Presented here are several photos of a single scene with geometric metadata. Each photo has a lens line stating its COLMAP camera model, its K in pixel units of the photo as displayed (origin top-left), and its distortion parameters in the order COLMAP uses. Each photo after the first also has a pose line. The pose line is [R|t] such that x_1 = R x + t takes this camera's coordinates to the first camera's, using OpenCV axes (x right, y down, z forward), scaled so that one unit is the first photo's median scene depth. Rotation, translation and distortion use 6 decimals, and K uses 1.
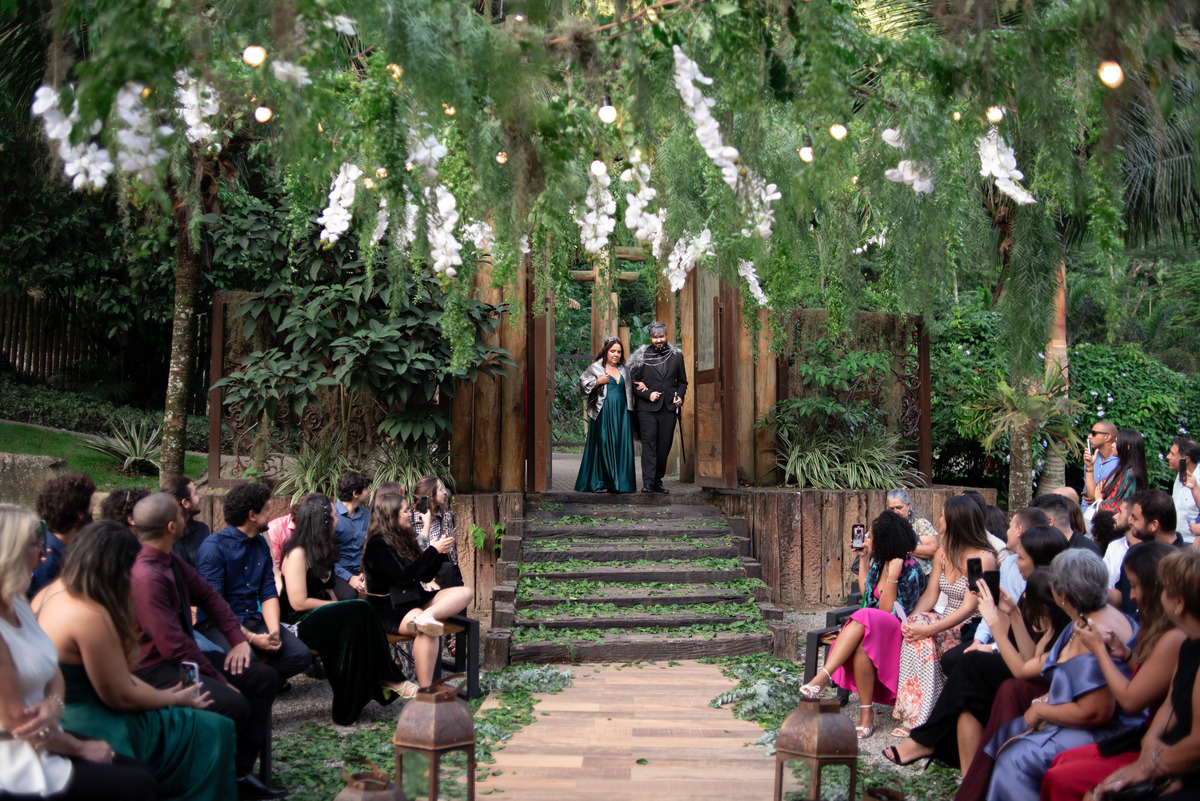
lens RADIAL K [[1206.9, 0, 600.0], [0, 1206.9, 400.5], [0, 0, 1]] dist [-0.062671, 0.048996]
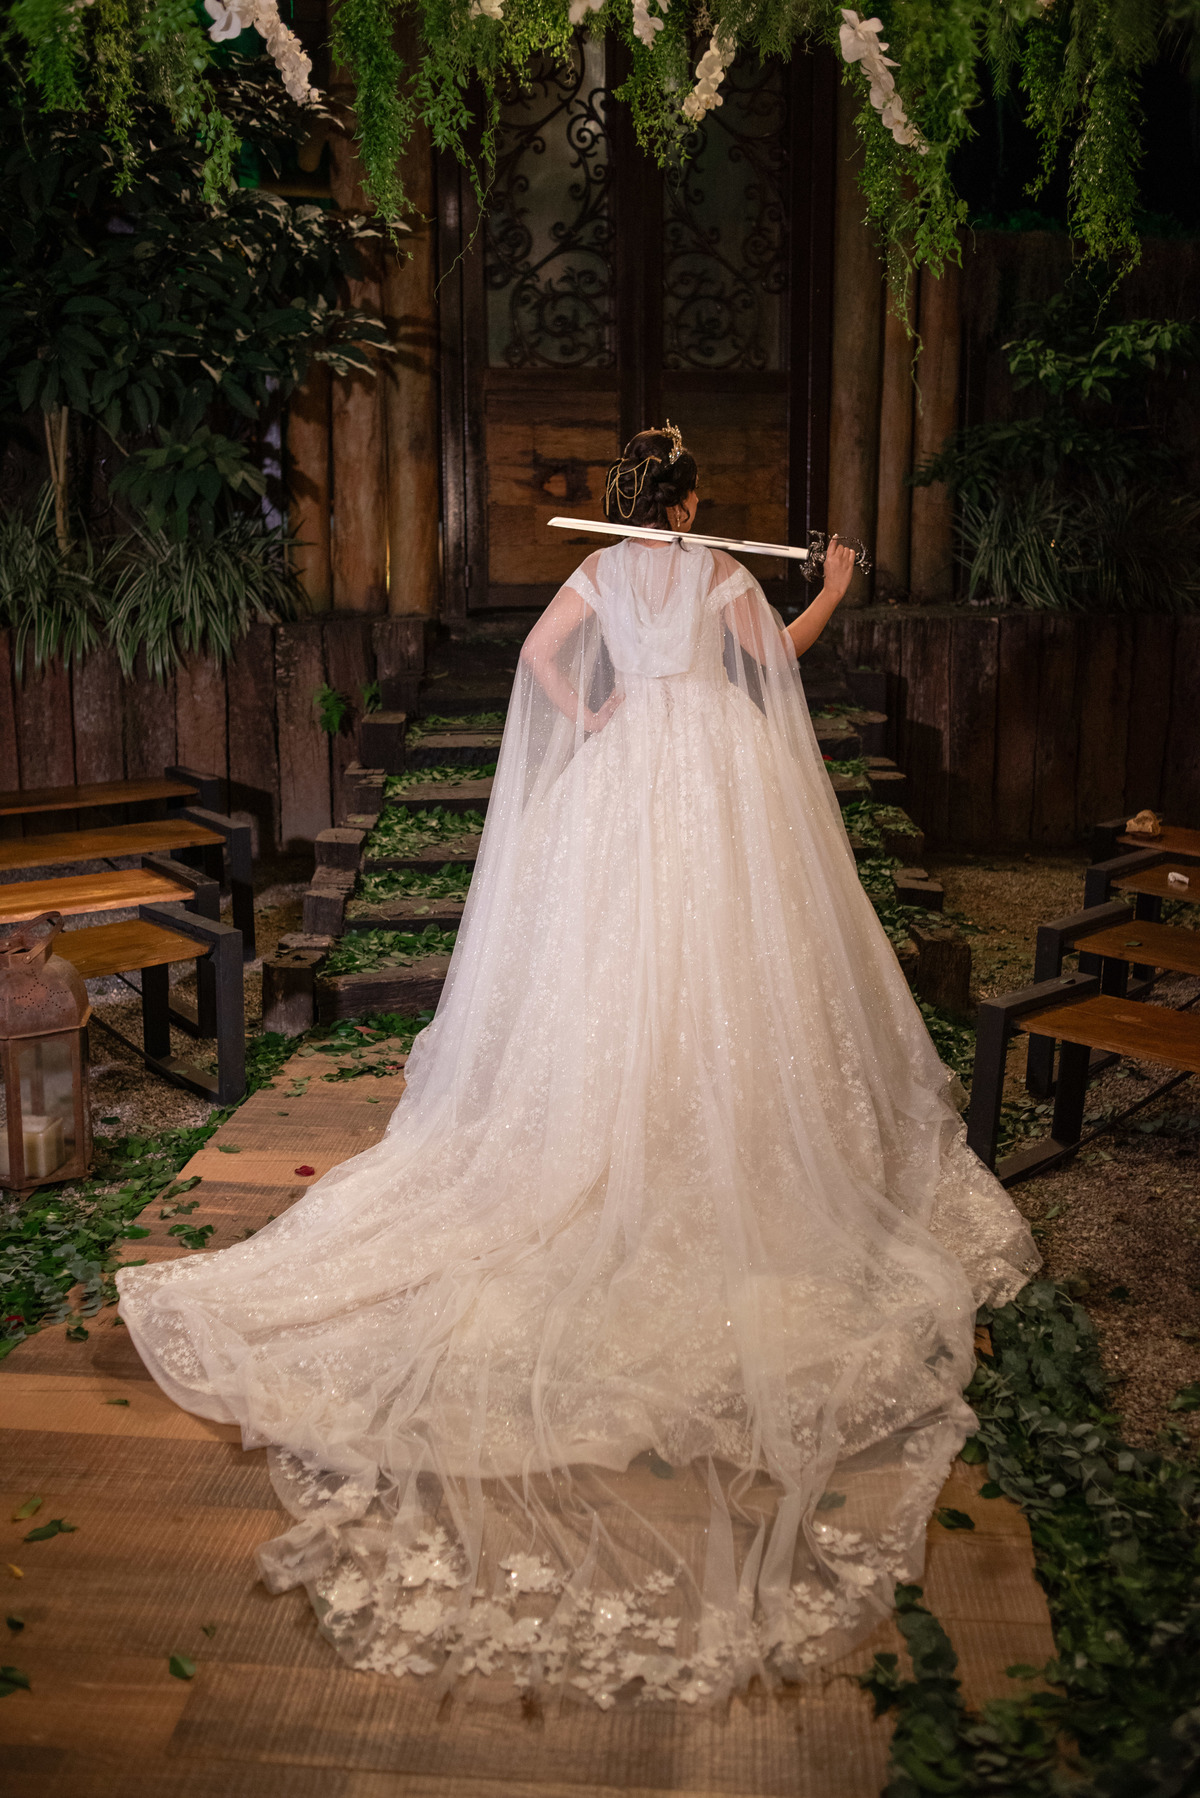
lens RADIAL K [[1808.3, 0, 600.0], [0, 1808.3, 899.0], [0, 0, 1]] dist [-0.062671, 0.048996]
pose [[0.998368, 0.010591, -0.056115, 0.055447], [0.003596, 0.969040, 0.246876, 0.006892], [0.056992, -0.246675, 0.967421, 0.299446]]
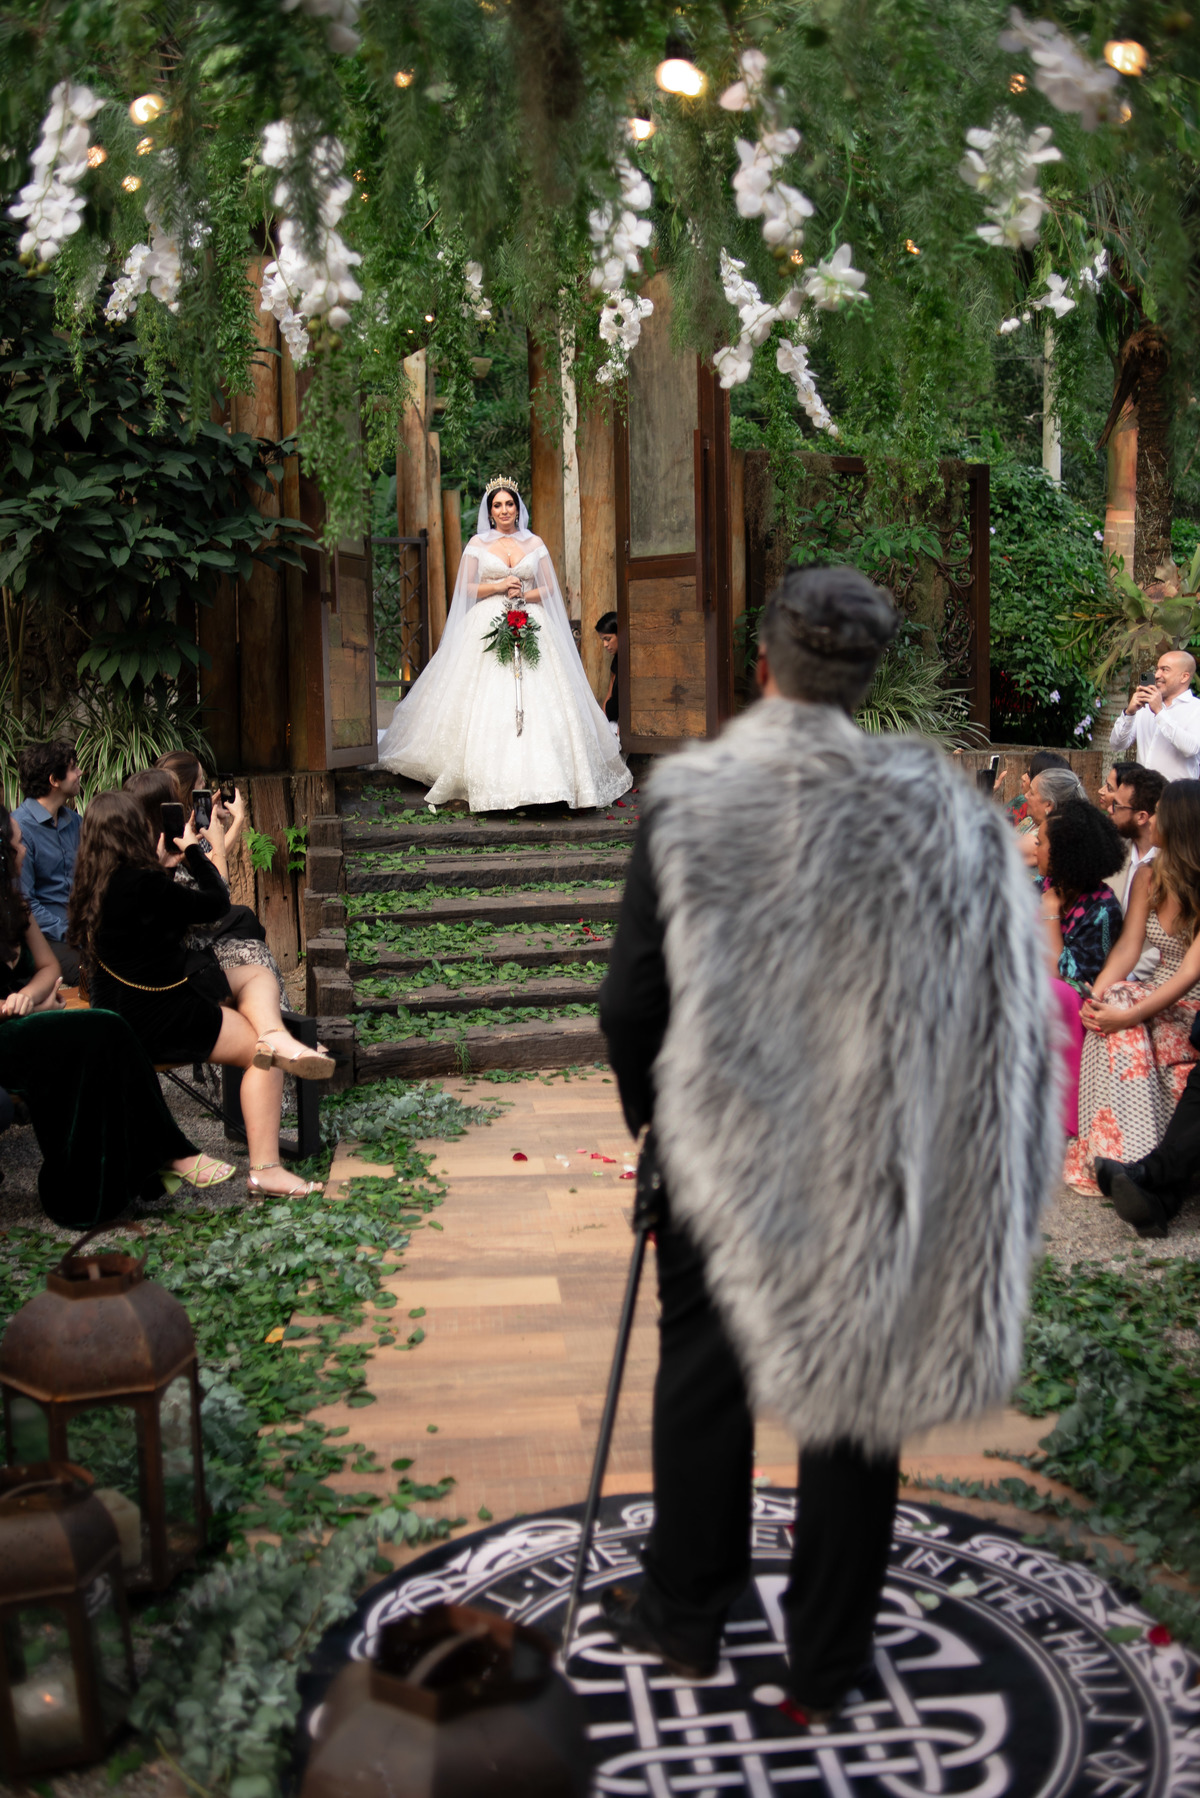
lens RADIAL K [[1808.3, 0, 600.0], [0, 1808.3, 899.0], [0, 0, 1]] dist [-0.062671, 0.048996]
pose [[0.991778, -0.029464, 0.124533, -0.052661], [0.009540, 0.987450, 0.157646, 0.001042], [-0.127615, -0.155162, 0.979612, 0.135841]]
